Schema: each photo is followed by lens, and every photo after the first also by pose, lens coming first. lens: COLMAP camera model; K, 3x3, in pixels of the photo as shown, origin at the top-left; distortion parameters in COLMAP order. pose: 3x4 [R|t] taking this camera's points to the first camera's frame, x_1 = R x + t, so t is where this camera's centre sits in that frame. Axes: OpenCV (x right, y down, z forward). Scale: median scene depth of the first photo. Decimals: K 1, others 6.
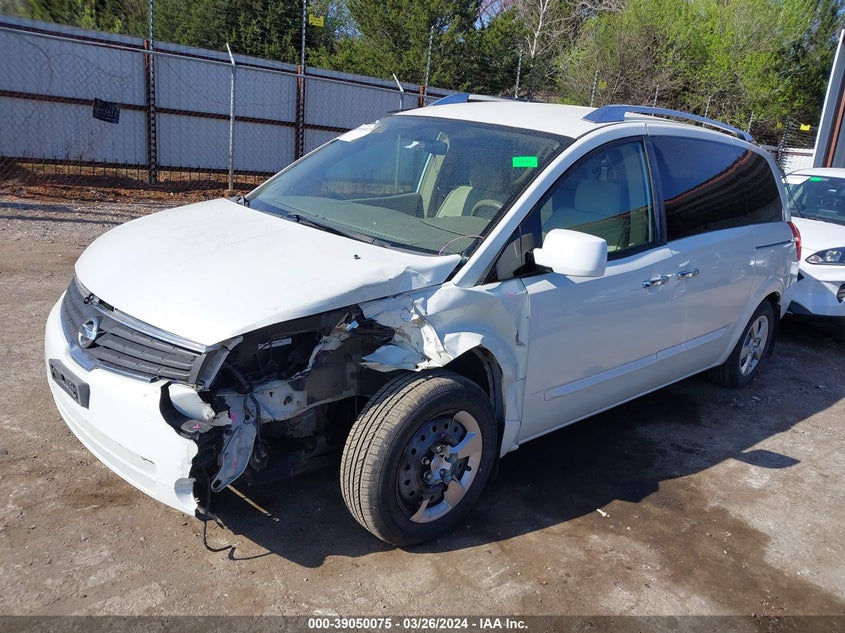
lens RADIAL K [[733.3, 0, 422.5], [0, 733.3, 316.5], [0, 0, 1]] dist [0.010072, 0.006533]
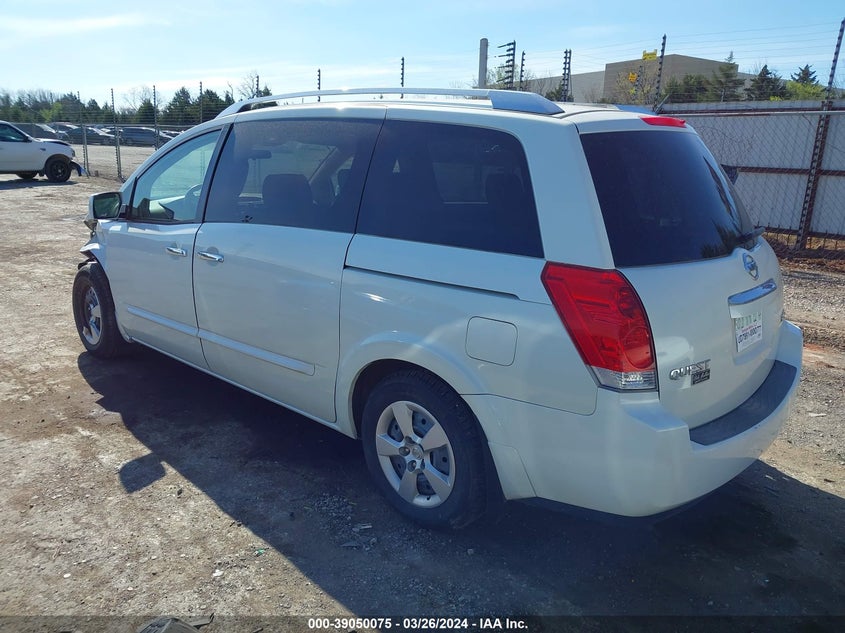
lens RADIAL K [[733.3, 0, 422.5], [0, 733.3, 316.5], [0, 0, 1]] dist [0.010072, 0.006533]
pose [[-0.017826, 0.112736, -0.993465, 0.647493], [-0.276487, 0.954321, 0.113255, -0.084480], [0.960852, 0.276699, 0.014158, 0.624050]]
